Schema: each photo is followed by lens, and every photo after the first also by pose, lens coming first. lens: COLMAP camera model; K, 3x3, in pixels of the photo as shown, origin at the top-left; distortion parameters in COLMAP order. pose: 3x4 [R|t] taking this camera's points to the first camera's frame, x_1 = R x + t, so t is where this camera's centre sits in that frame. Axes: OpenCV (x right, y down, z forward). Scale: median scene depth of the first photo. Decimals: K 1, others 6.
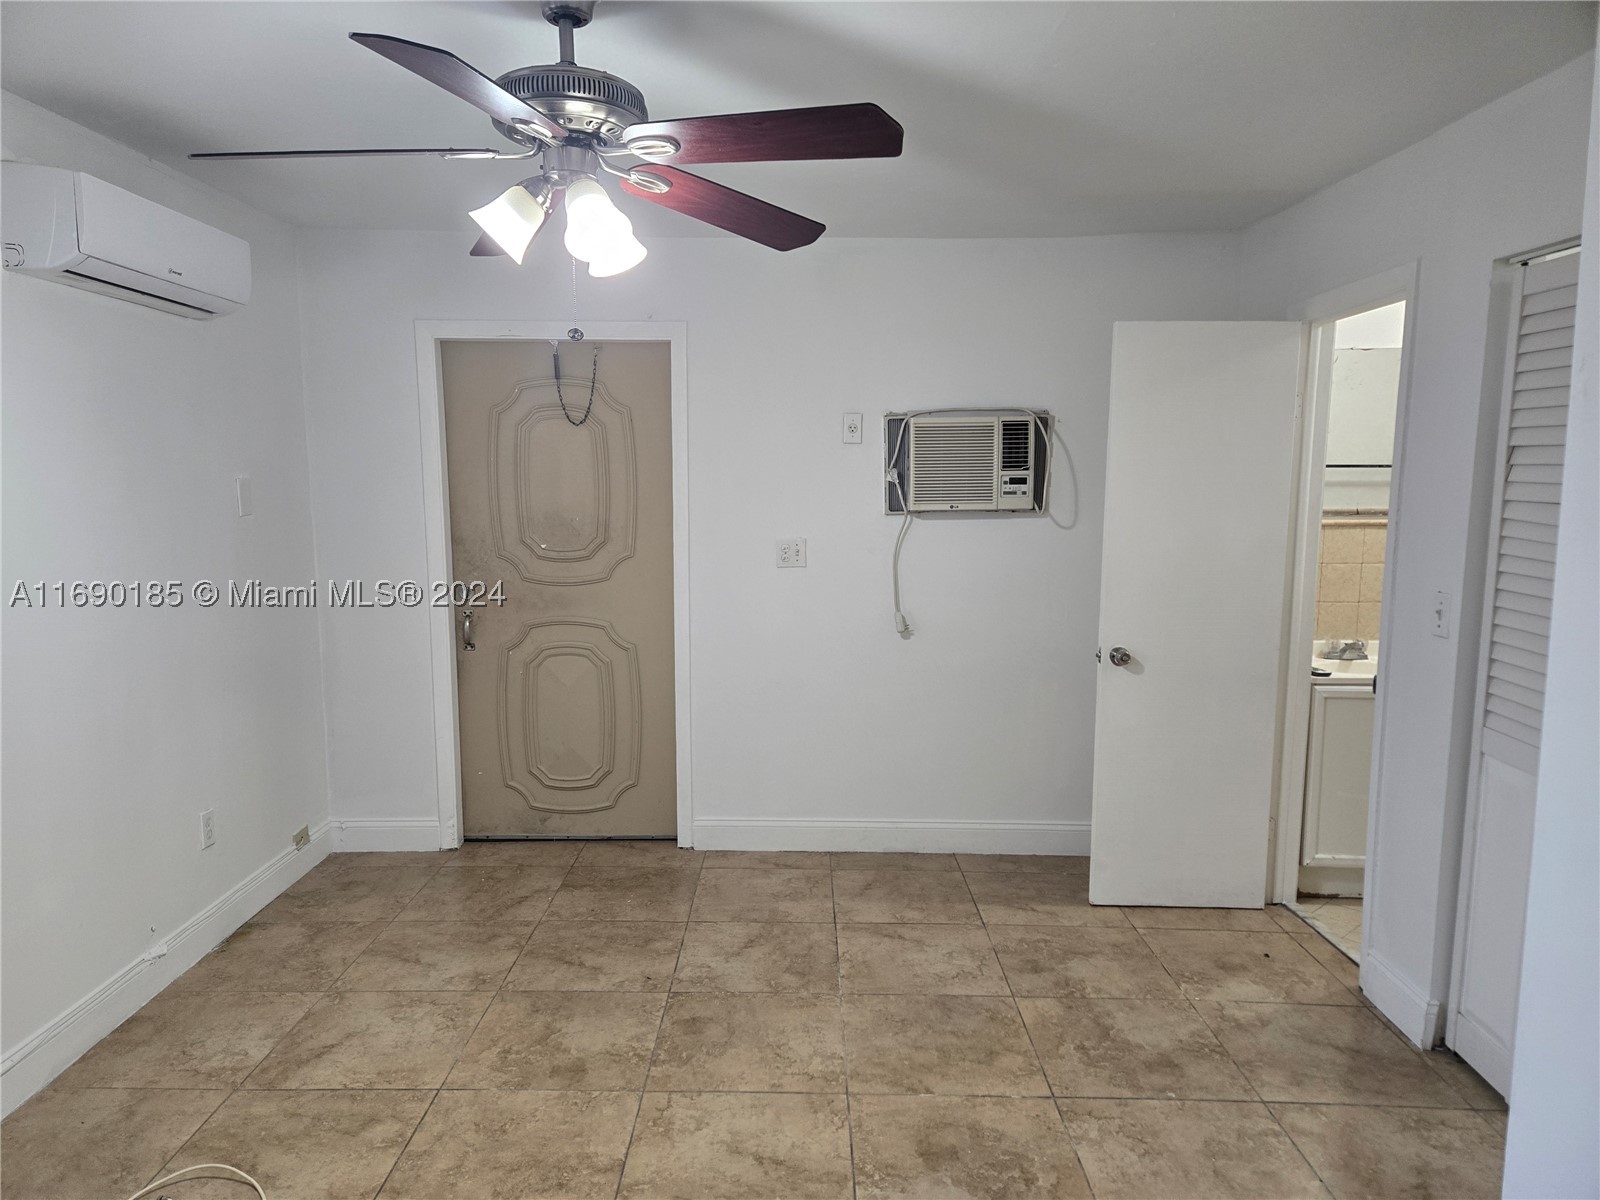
lens RADIAL K [[1074.6, 0, 767.4], [0, 1074.6, 603.4], [0, 0, 1]] dist [0.058768, -0.041855]
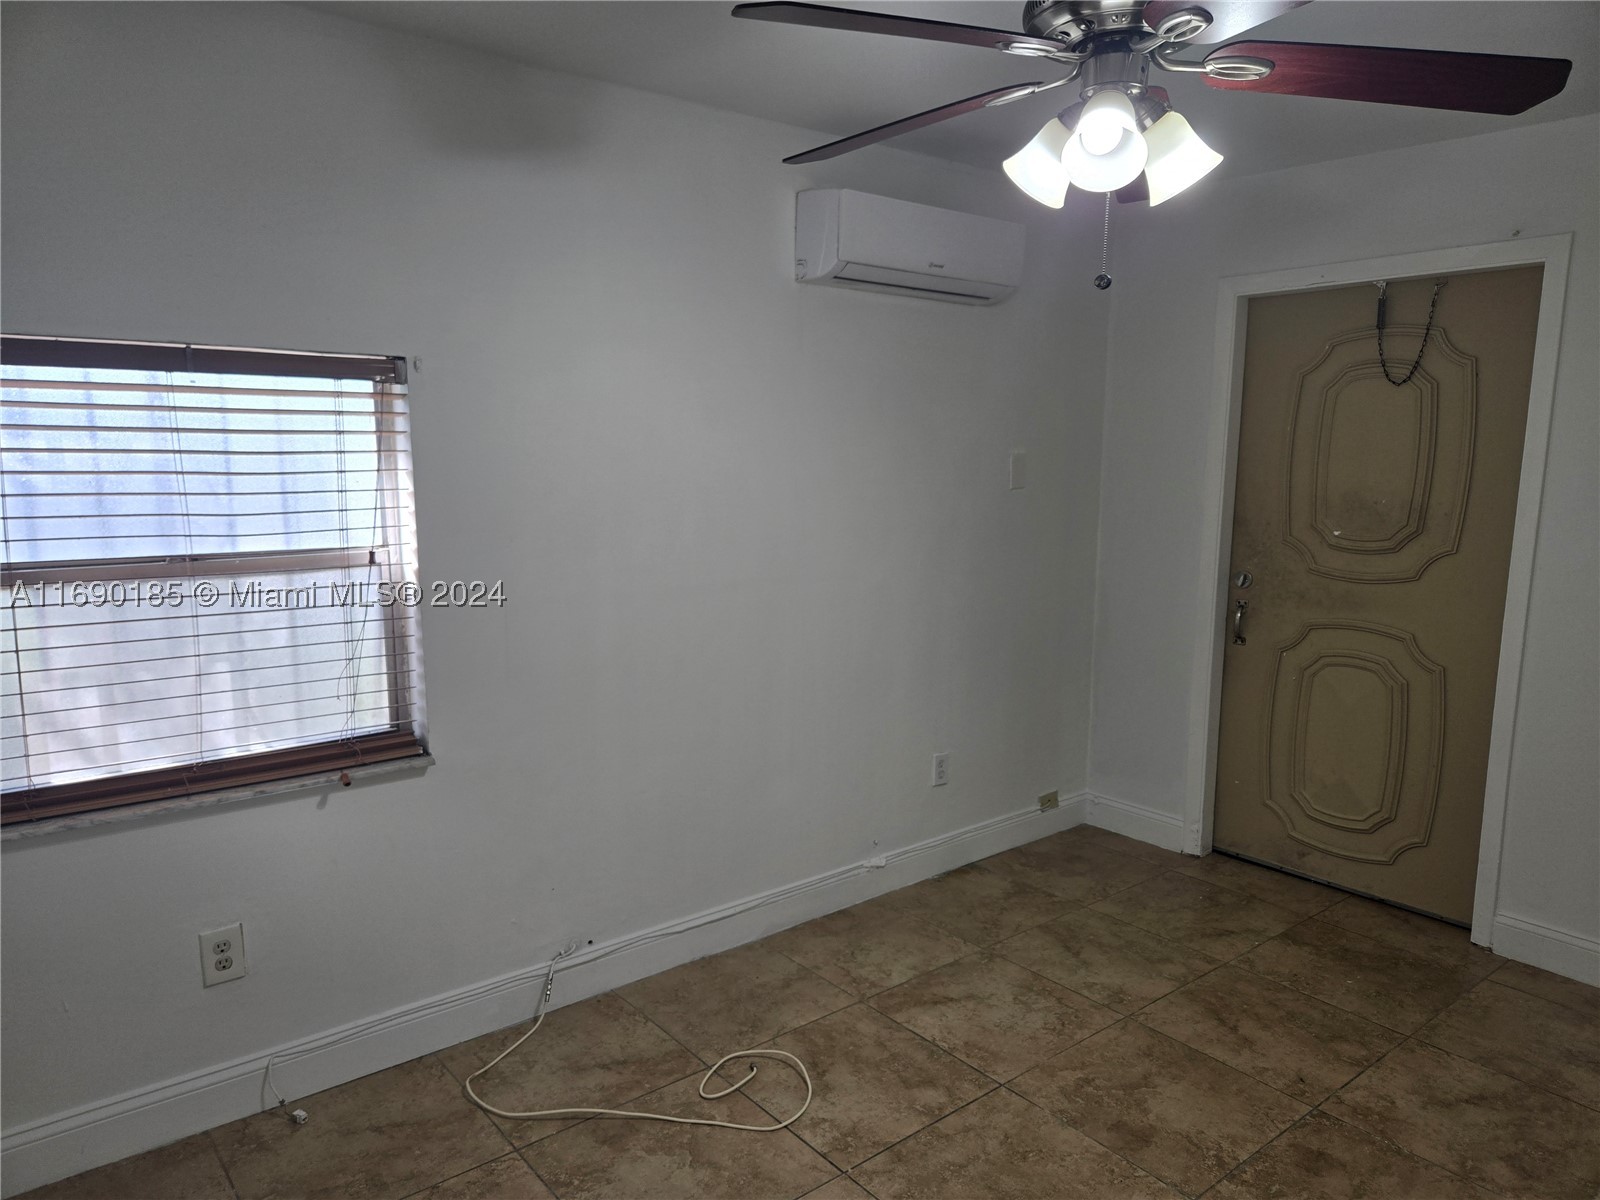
lens RADIAL K [[1074.6, 0, 807.8], [0, 1074.6, 604.6], [0, 0, 1]] dist [0.058768, -0.041855]
pose [[0.648439, 0.110740, -0.753169, 0.208285], [-0.091973, 0.993512, 0.066894, -0.021042], [0.755691, 0.025895, 0.654417, 0.175914]]
